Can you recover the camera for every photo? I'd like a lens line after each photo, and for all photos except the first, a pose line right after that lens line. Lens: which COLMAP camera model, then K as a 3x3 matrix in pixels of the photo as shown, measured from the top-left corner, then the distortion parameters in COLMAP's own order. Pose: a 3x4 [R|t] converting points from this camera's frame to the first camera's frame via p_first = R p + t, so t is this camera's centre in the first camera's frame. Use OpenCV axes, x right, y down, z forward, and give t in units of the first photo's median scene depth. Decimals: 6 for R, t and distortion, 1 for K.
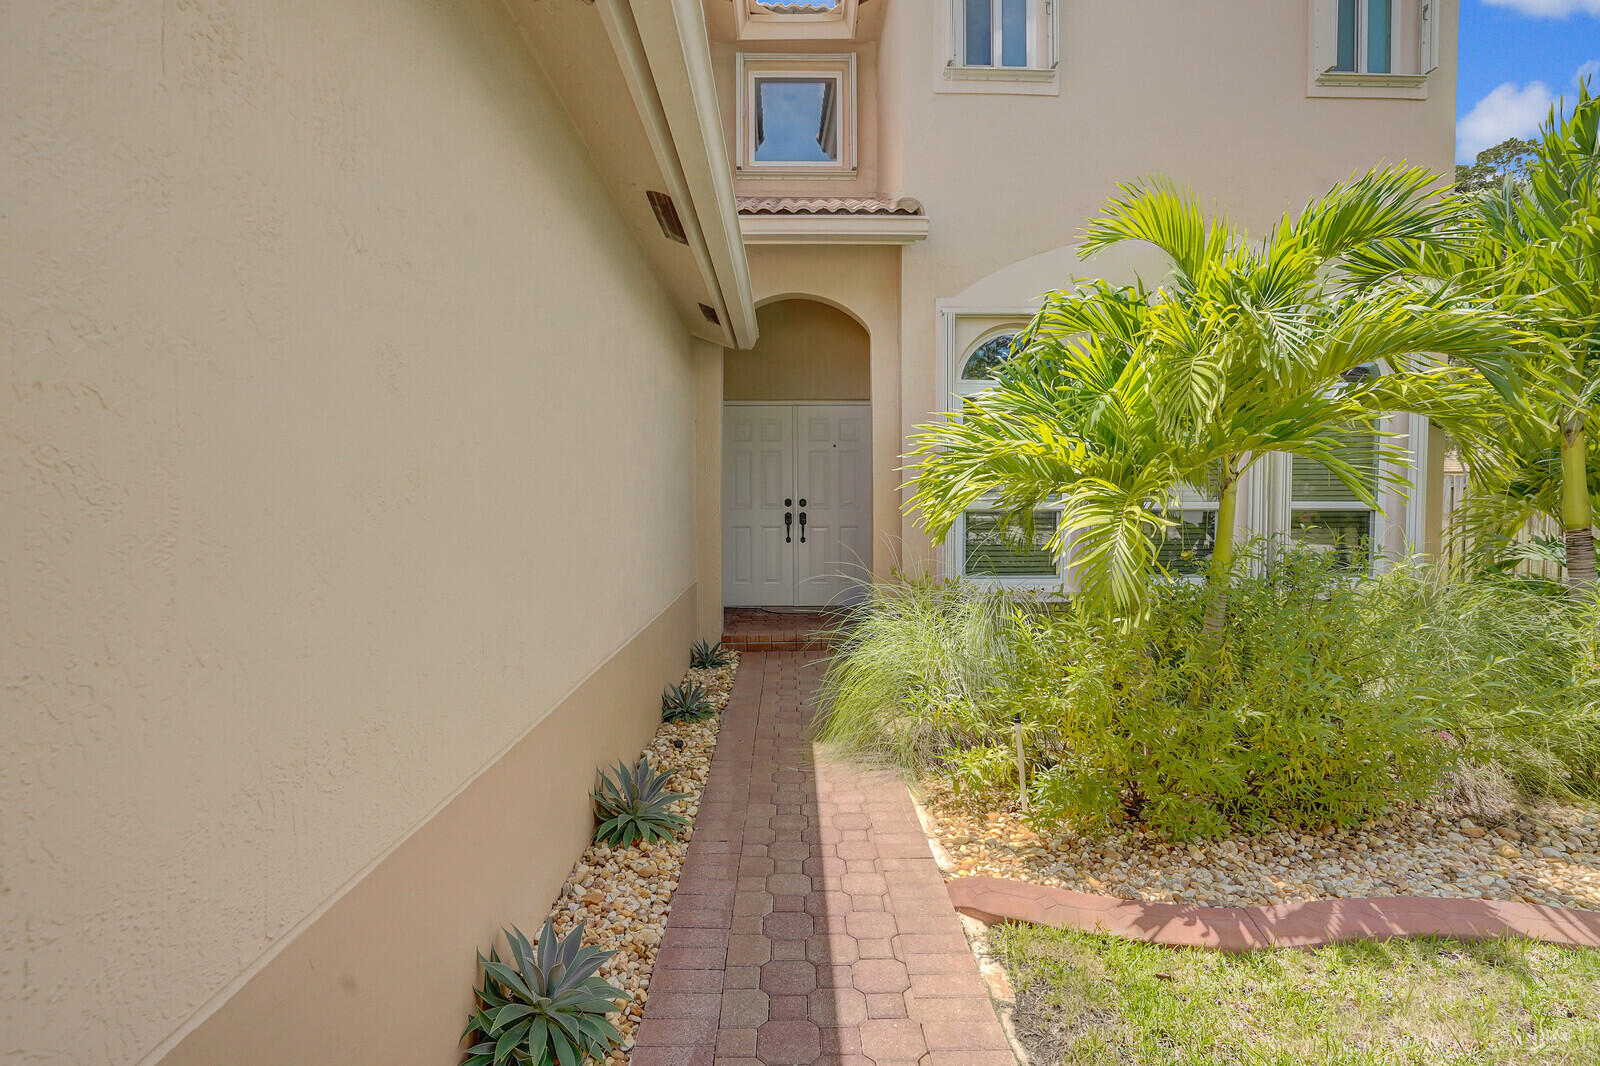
lens RADIAL K [[770.1, 0, 795.4], [0, 770.1, 502.1], [0, 0, 1]] dist [-0.037684, 0.000467]
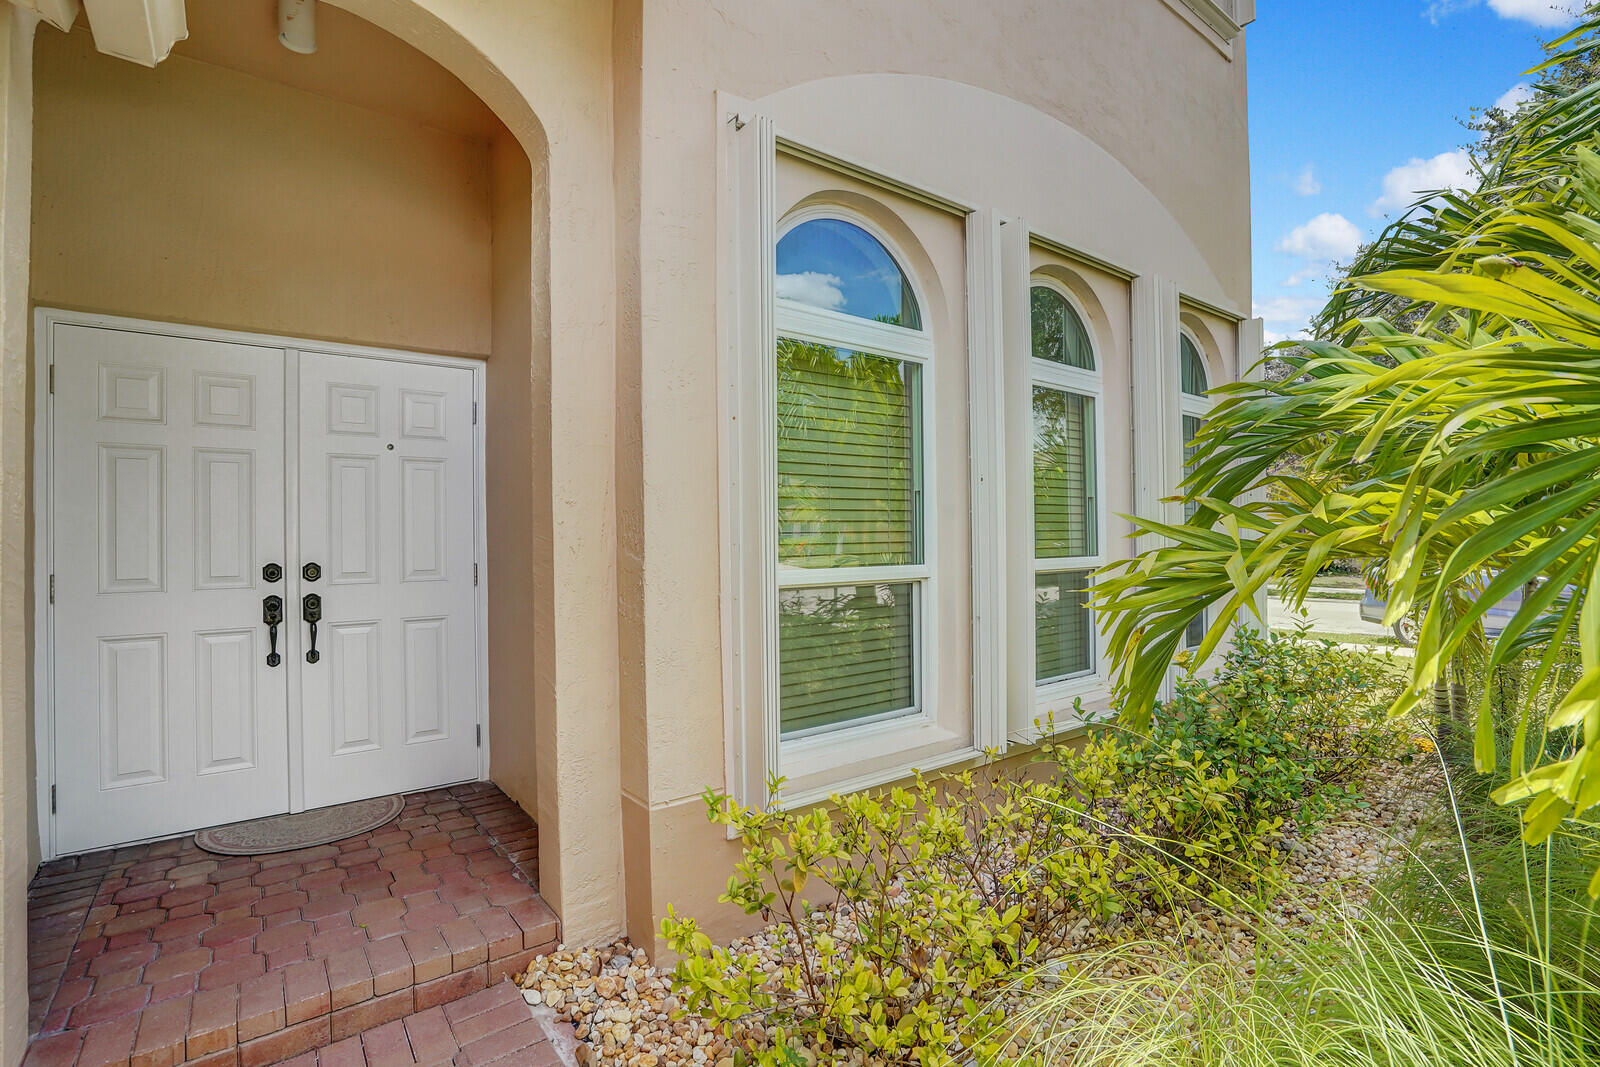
lens RADIAL K [[760.8, 0, 807.5], [0, 760.8, 520.5], [0, 0, 1]] dist [-0.069467, 0.021139]
pose [[0.799745, 0.002624, 0.600335, -0.018192], [0.016181, 0.999533, -0.025924, -0.013334], [-0.600122, 0.030447, 0.799329, 0.513485]]
